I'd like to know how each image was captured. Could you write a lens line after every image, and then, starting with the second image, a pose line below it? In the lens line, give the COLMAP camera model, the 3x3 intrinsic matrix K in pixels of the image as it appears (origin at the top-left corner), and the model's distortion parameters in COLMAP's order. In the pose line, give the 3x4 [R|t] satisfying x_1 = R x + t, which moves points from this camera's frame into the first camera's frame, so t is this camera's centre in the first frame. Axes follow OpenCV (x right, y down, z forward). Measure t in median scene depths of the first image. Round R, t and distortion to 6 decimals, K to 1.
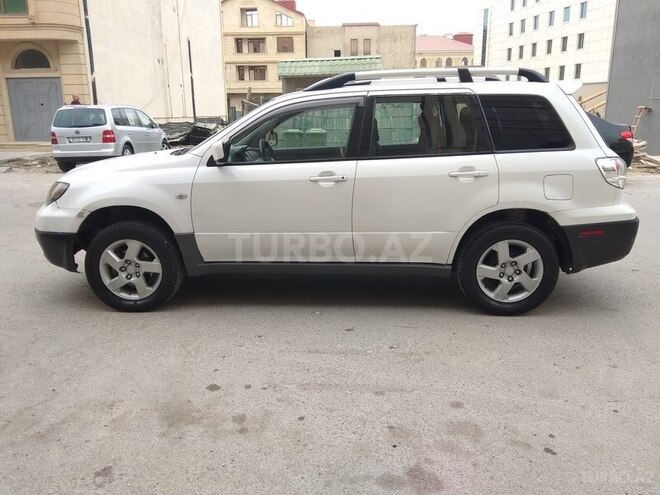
lens RADIAL K [[532.5, 0, 329.7], [0, 532.5, 247.8], [0, 0, 1]] dist [0.009939, 0.003625]
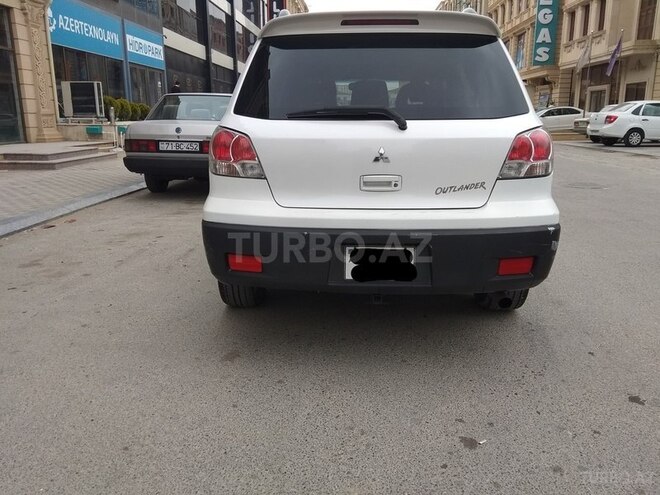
lens RADIAL K [[532.5, 0, 329.6], [0, 532.5, 247.0], [0, 0, 1]] dist [0.009939, 0.003625]
pose [[0.001403, 0.244261, -0.969709, 1.492285], [-0.220749, 0.945863, 0.237935, -0.261759], [0.975330, 0.213729, 0.055248, 1.383950]]
